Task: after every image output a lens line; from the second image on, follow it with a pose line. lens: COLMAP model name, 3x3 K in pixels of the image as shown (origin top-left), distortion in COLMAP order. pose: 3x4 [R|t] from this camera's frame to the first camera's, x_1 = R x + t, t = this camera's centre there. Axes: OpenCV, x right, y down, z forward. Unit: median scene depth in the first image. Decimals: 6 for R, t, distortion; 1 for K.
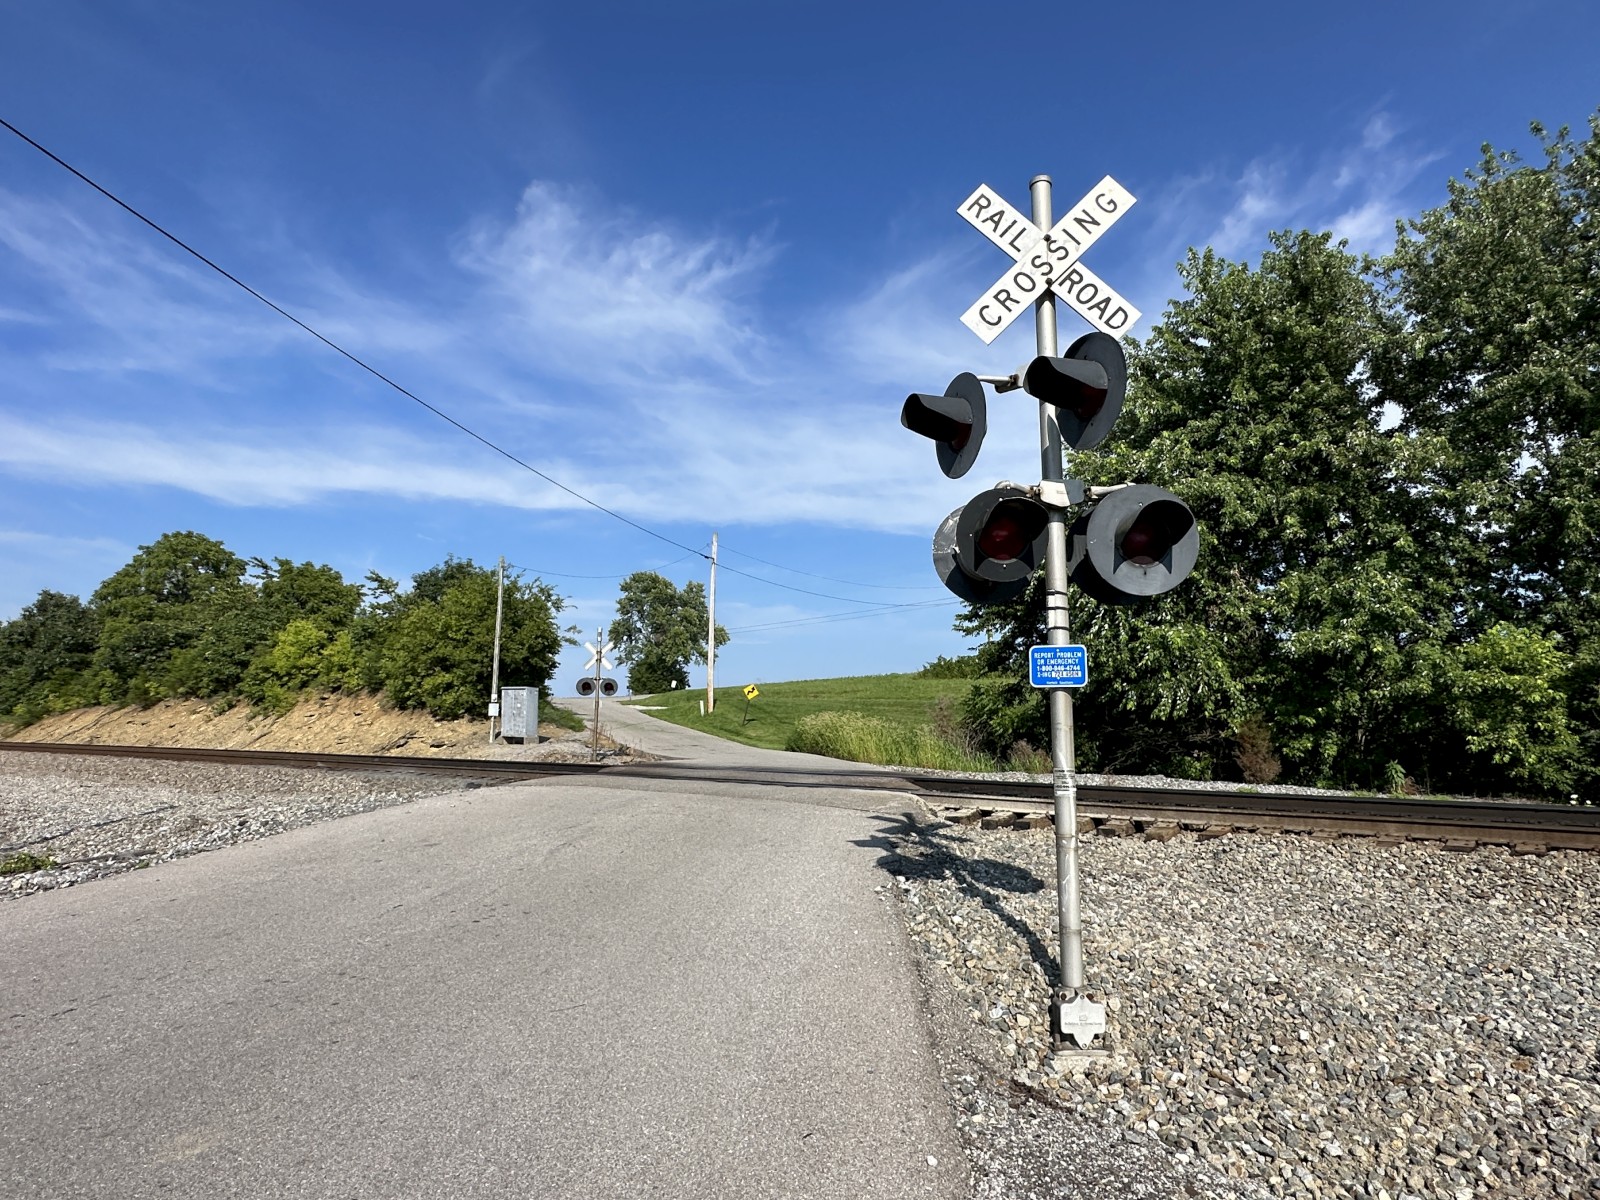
lens RADIAL K [[906.5, 0, 793.5], [0, 906.5, 608.9], [0, 0, 1]] dist [-0.004372, 0.002142]
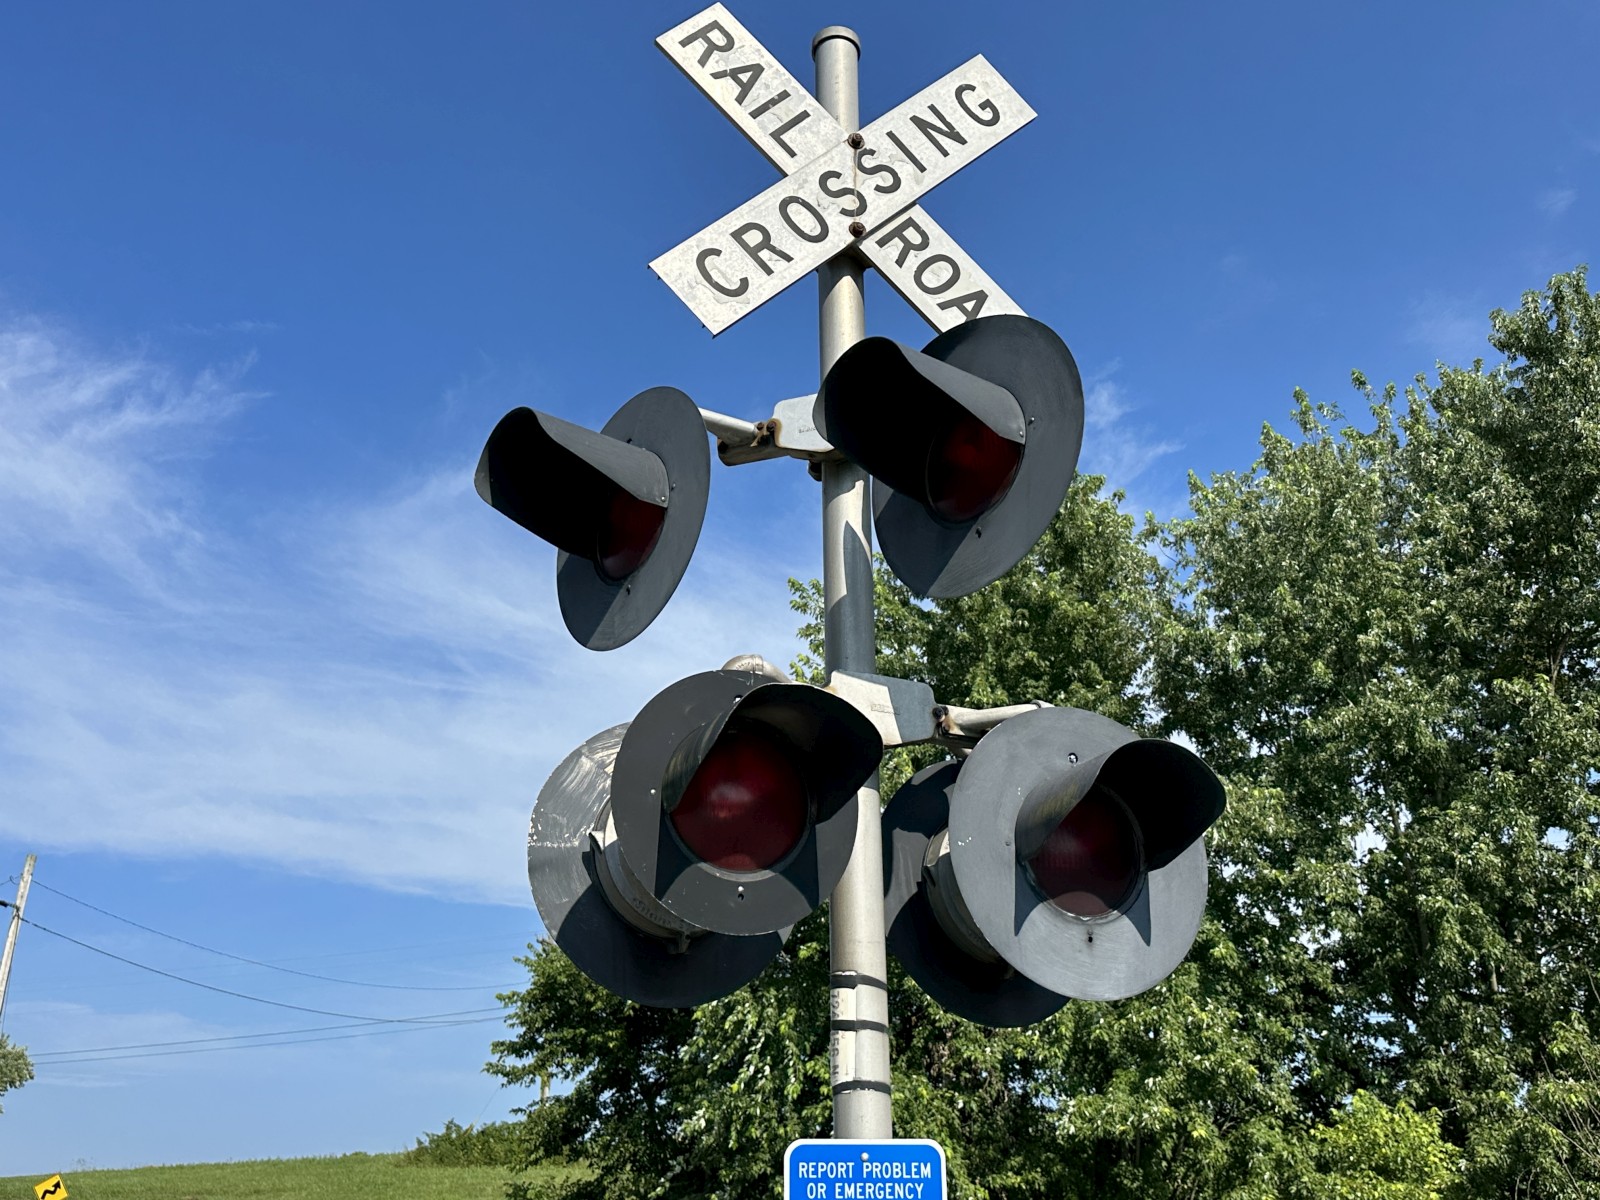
lens RADIAL K [[1500.9, 0, 798.7], [0, 1500.9, 592.7], [0, 0, 1]] dist [0.033680, 0.000000]
pose [[0.929631, 0.142498, 0.339823, 0.027528], [-0.041589, 0.956884, -0.287477, 0.004786], [-0.366137, 0.253115, 0.895476, 0.287845]]
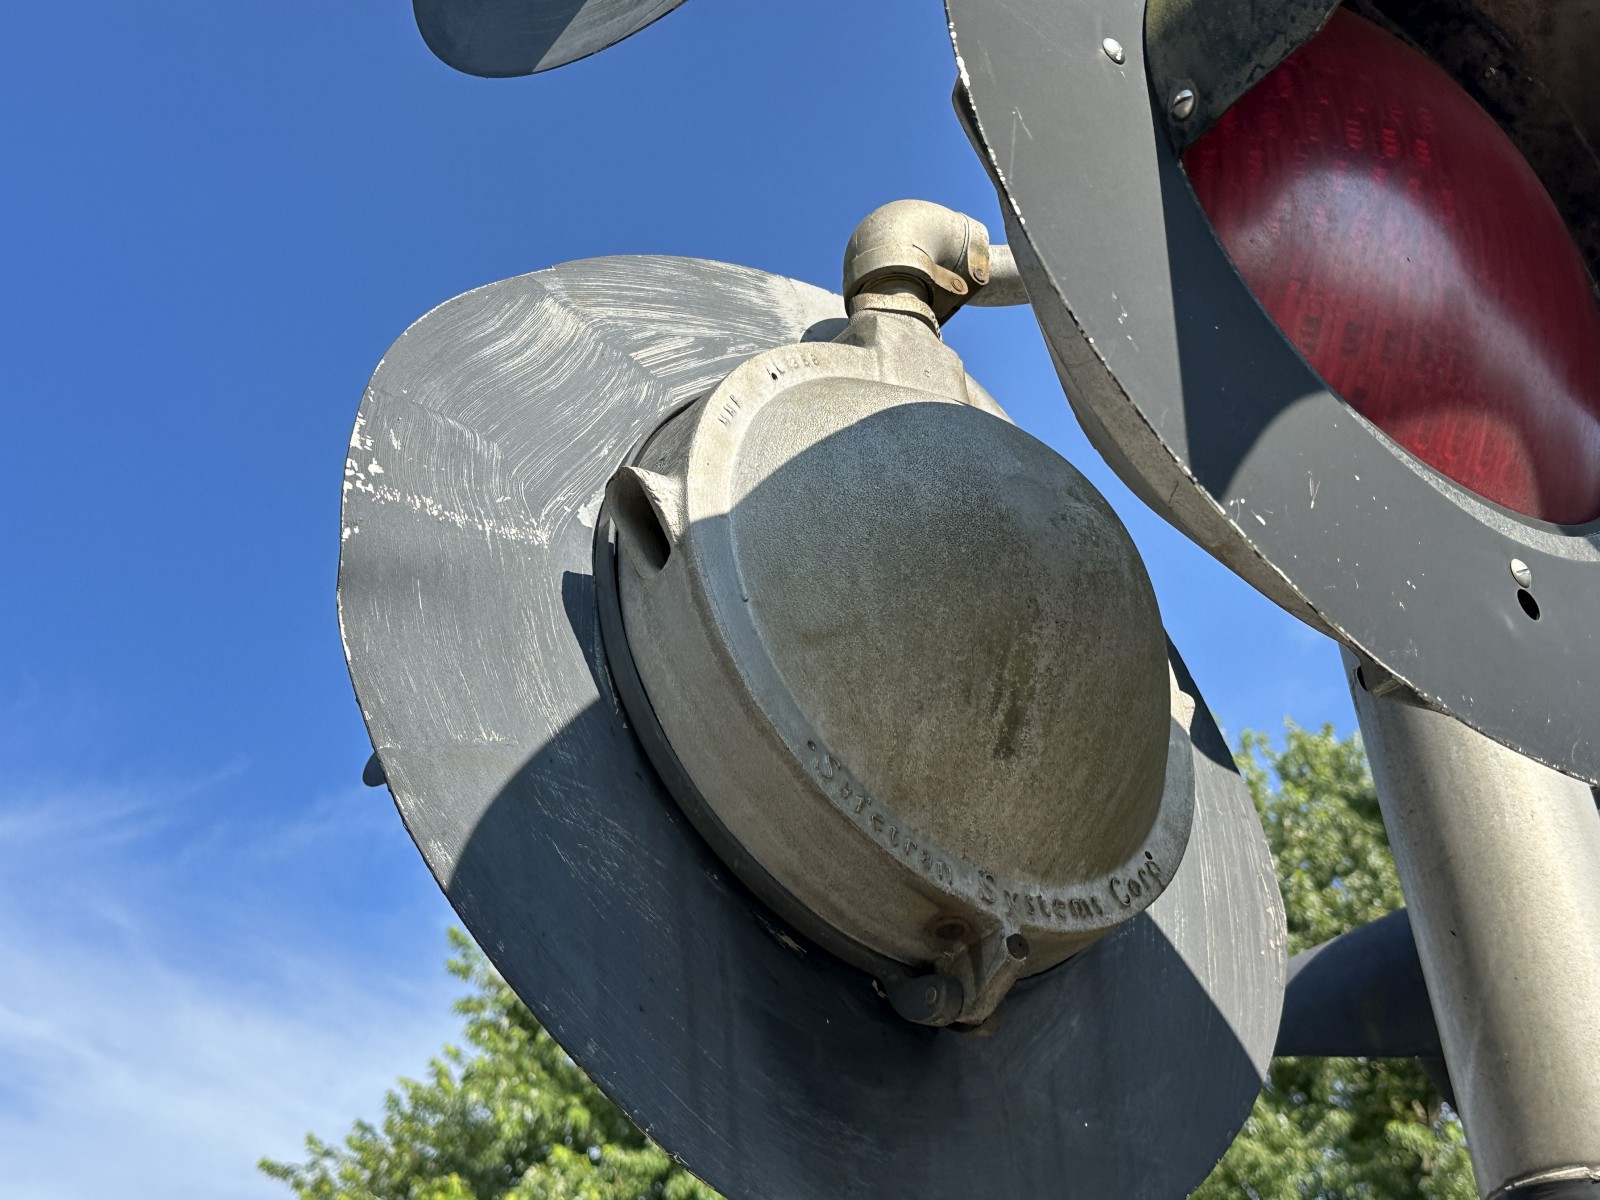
lens RADIAL K [[1866.6, 0, 796.7], [0, 1866.6, 599.9], [0, 0, 1]] dist [0.039415, 0.000000]
pose [[0.833599, 0.311236, 0.456339, 0.068476], [-0.051066, 0.866031, -0.497375, 0.015050], [-0.550004, 0.391308, 0.737817, 0.529918]]
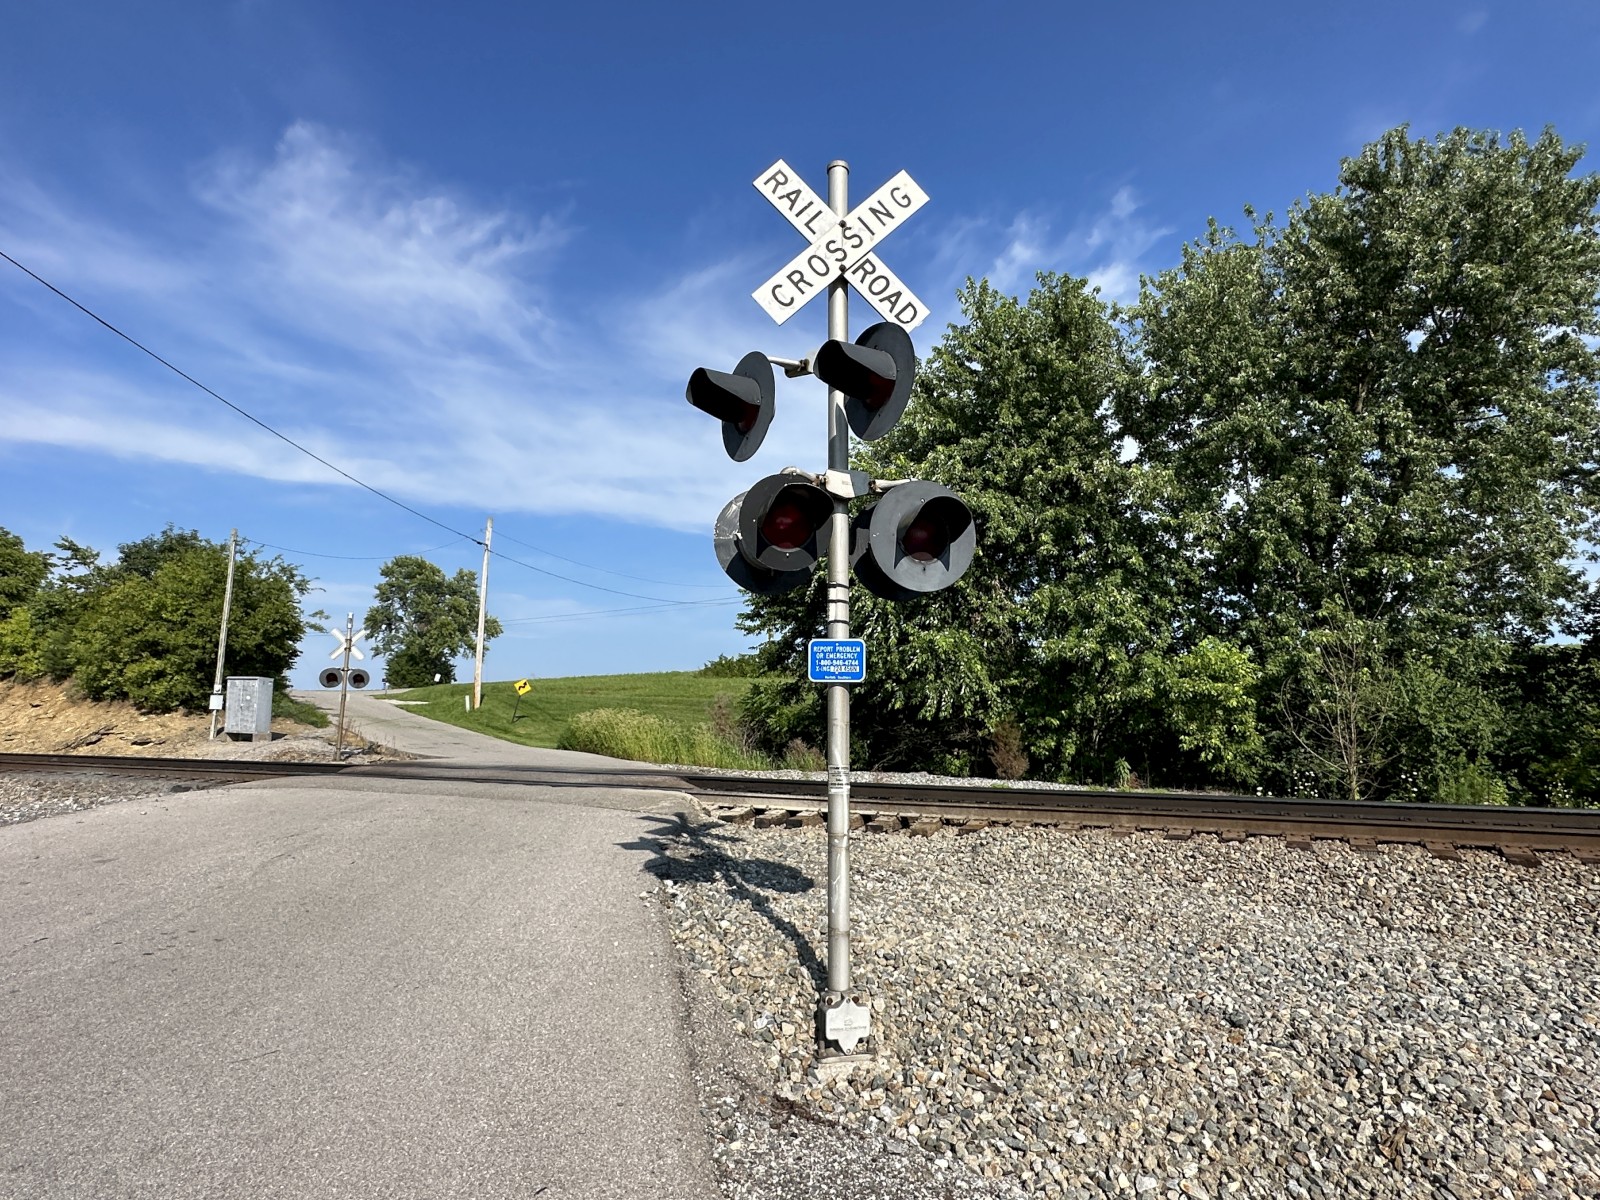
lens RADIAL K [[906.5, 0, 801.1], [0, 906.5, 604.4], [0, 0, 1]] dist [-0.004372, 0.002142]
pose [[0.969268, 0.038895, 0.242914, 0.010174], [-0.038078, 0.999242, -0.008061, 0.007840], [-0.243043, -0.001436, 0.970014, 0.041273]]
